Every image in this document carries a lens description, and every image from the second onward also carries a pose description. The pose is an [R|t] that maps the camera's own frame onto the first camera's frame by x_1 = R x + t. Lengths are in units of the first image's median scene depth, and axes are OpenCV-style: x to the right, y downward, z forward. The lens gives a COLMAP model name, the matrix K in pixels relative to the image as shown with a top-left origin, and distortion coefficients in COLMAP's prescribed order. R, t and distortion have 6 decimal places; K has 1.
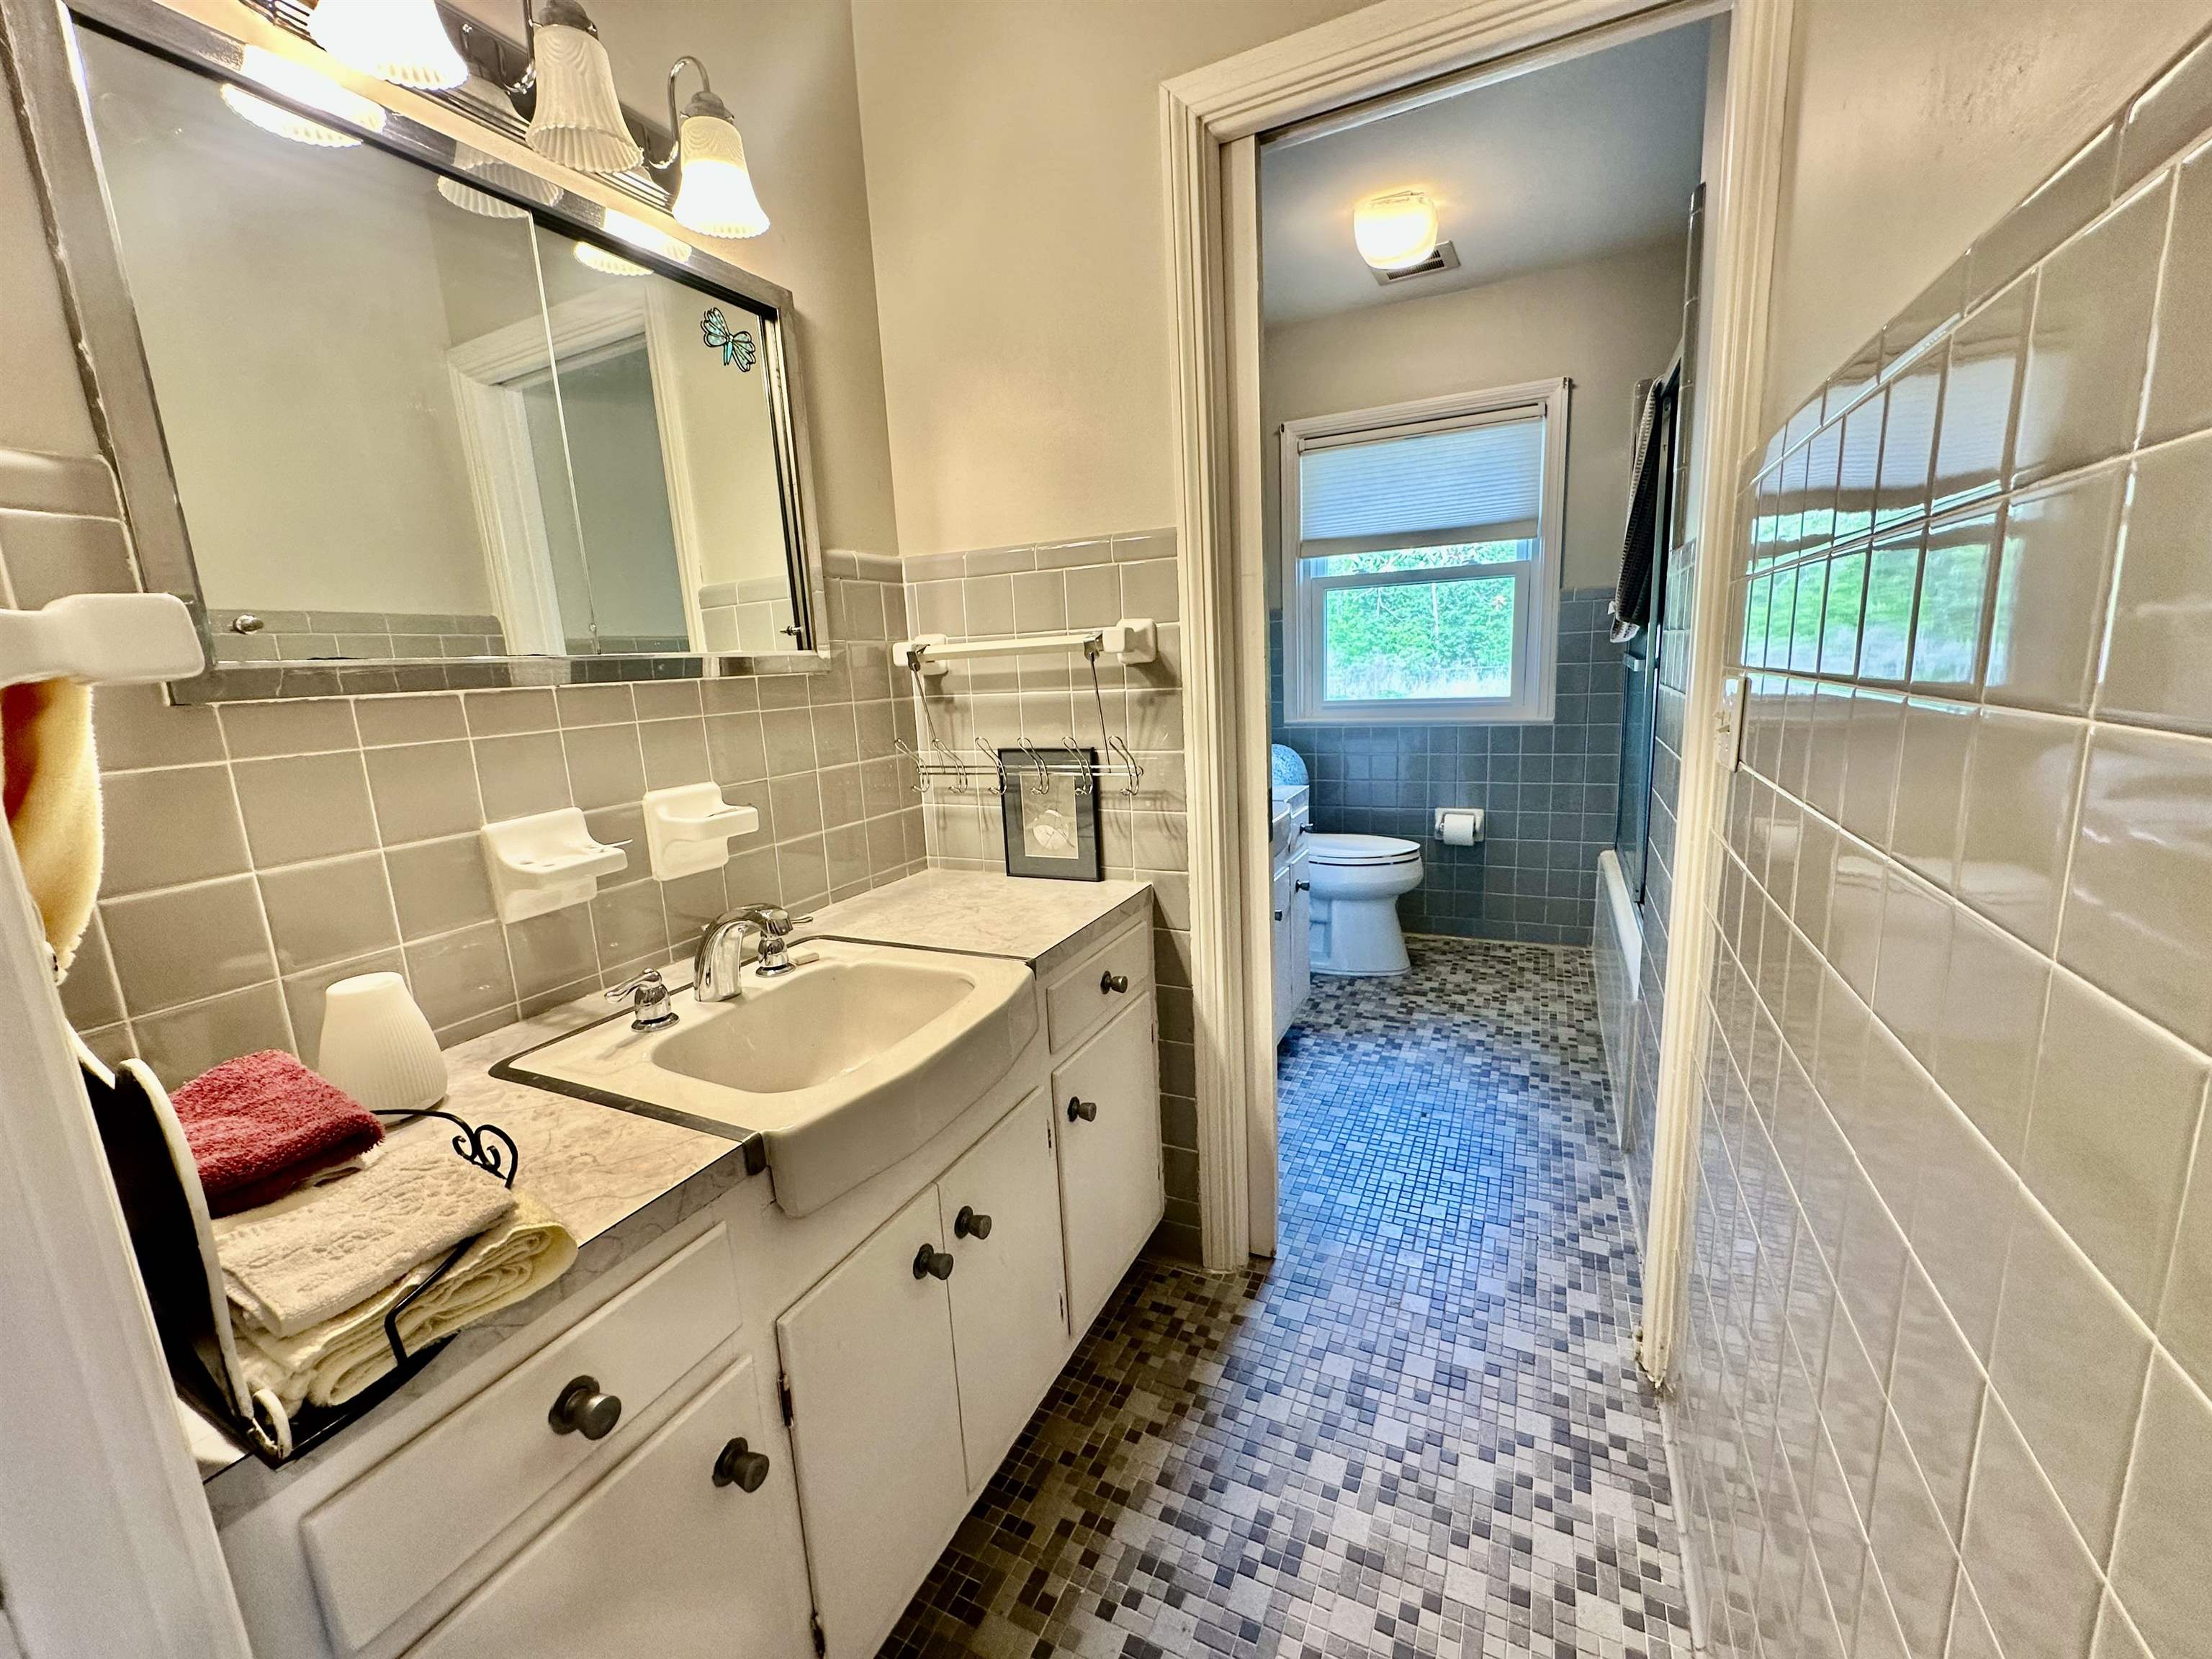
lens RADIAL K [[887.0, 0, 1106.3], [0, 887.0, 829.8], [0, 0, 1]] dist [-0.001944, 0.000012]
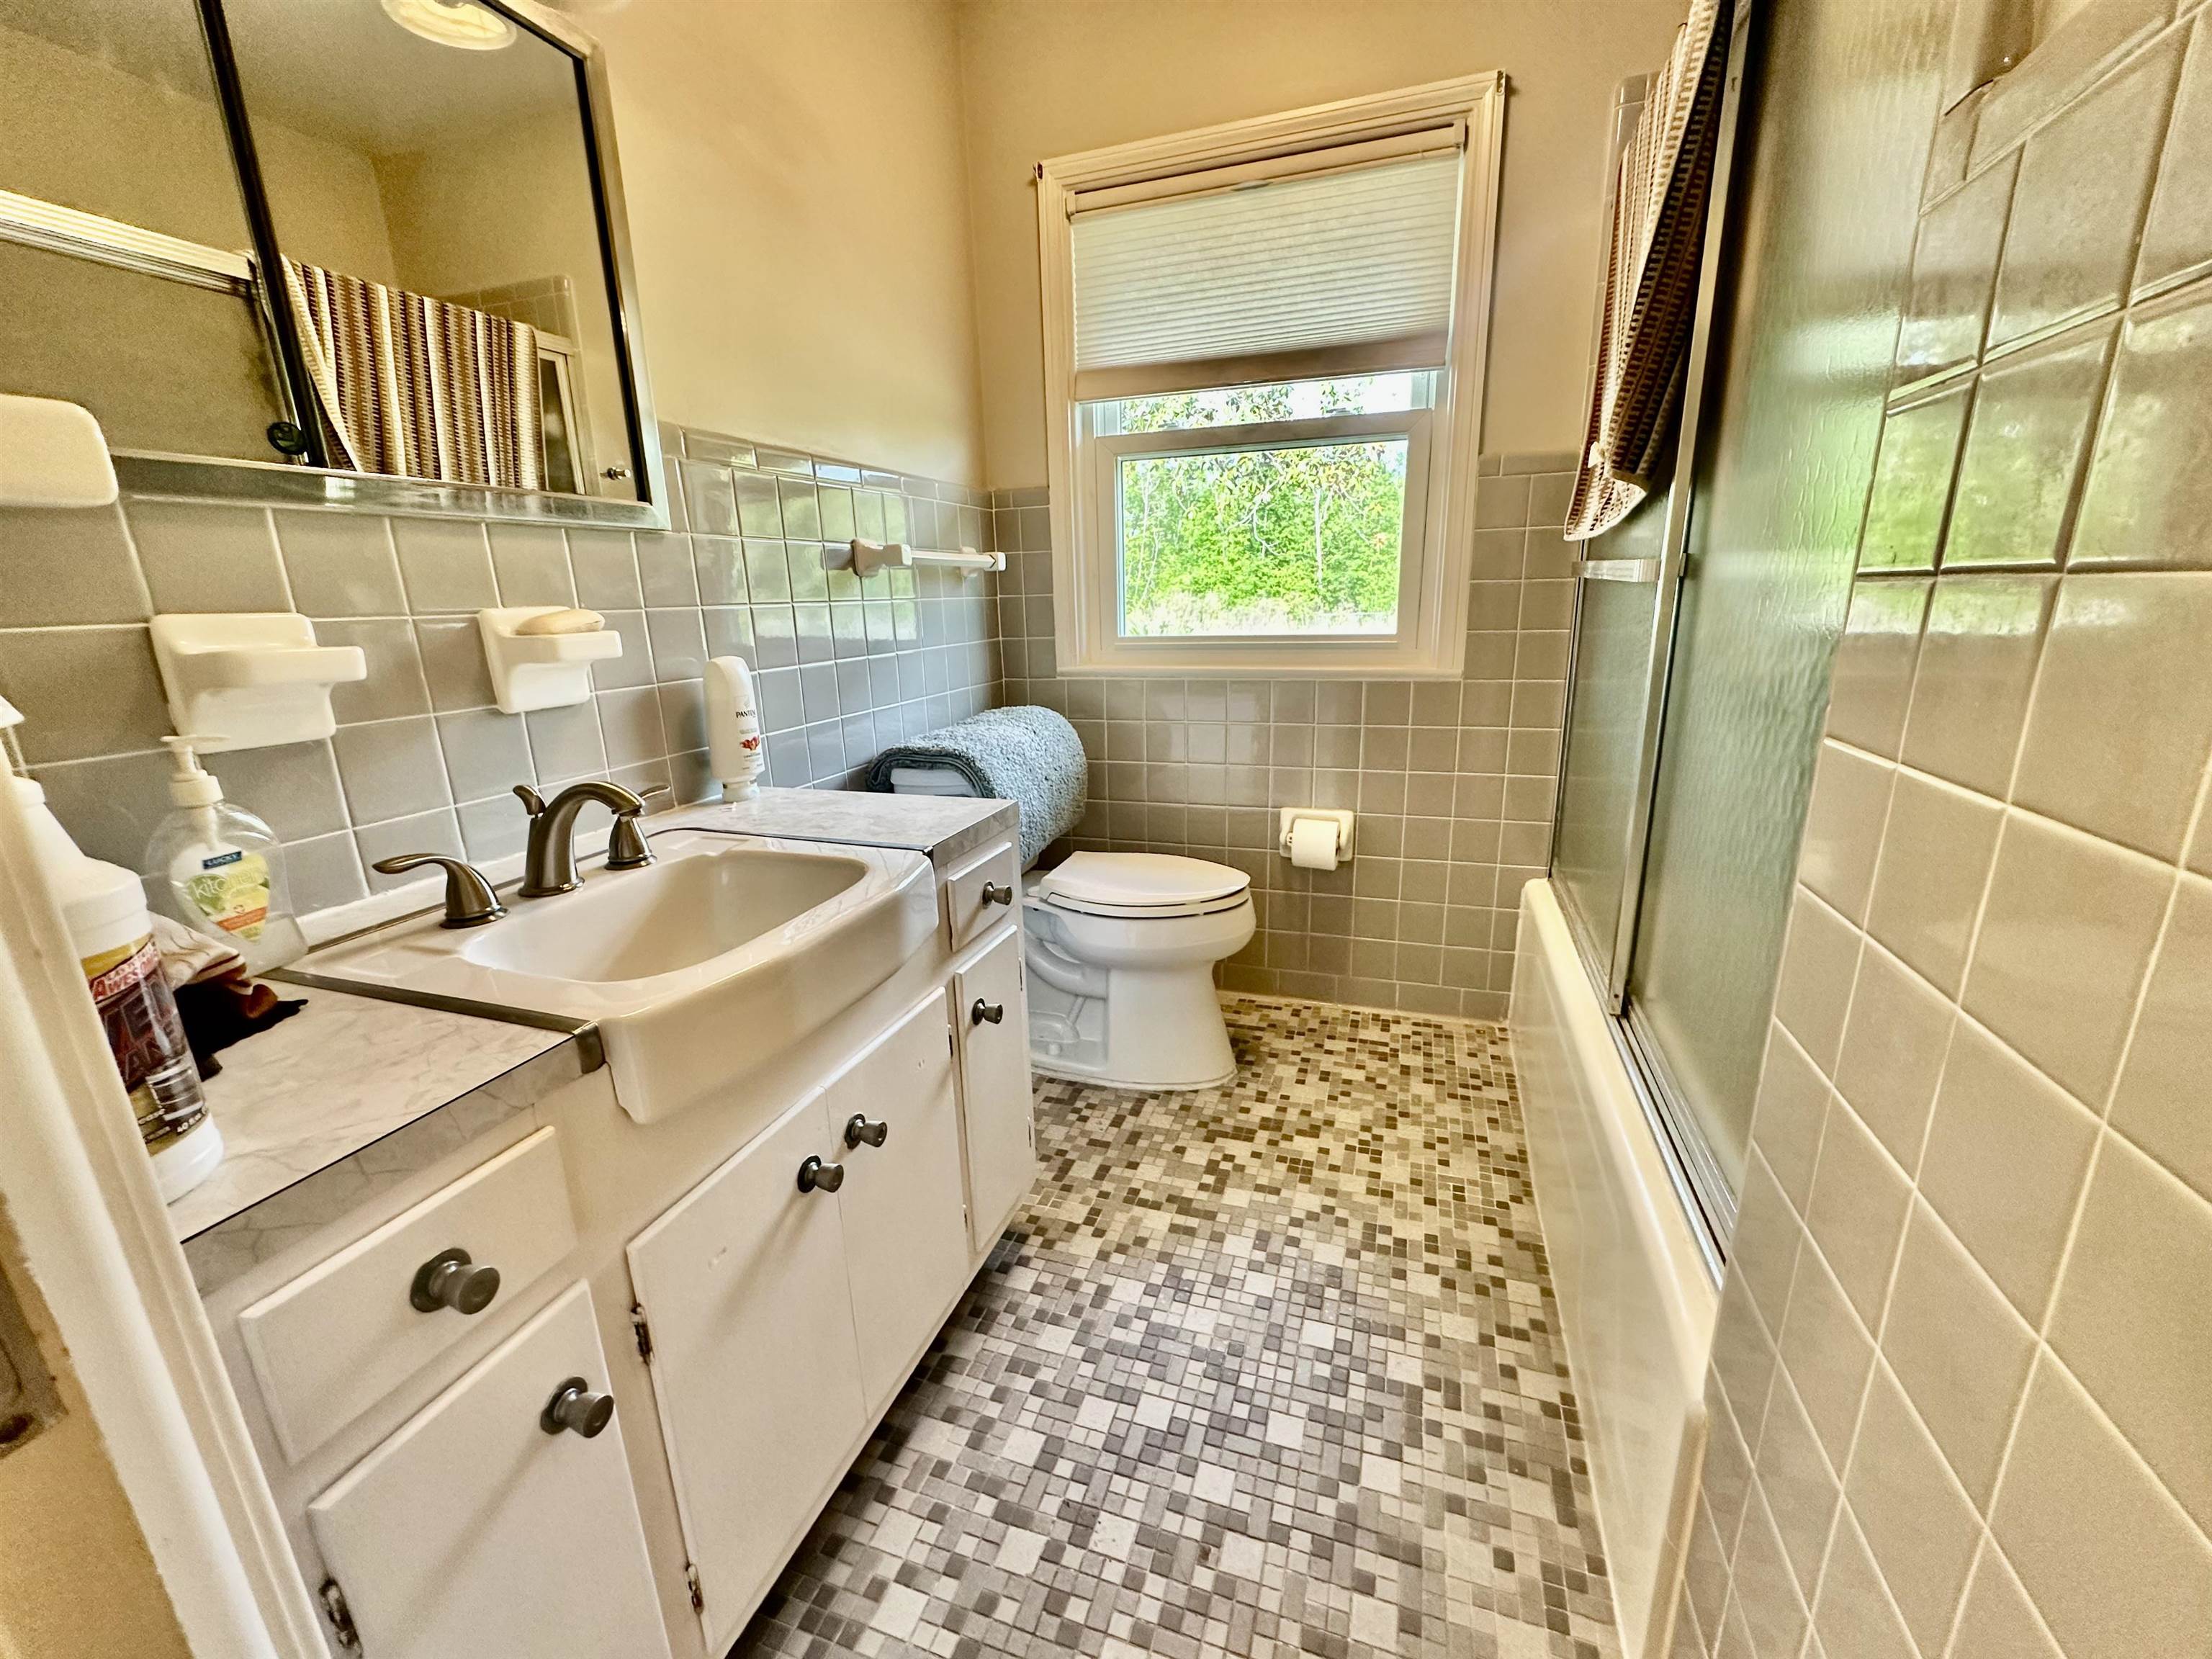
lens RADIAL K [[887.0, 0, 1105.8], [0, 887.0, 829.7], [0, 0, 1]] dist [-0.001944, 0.000012]
pose [[0.992627, -0.008212, 0.120934, 0.190258], [0.000508, 0.997976, 0.063594, -0.056915], [-0.121212, -0.063064, 0.990621, 0.430428]]
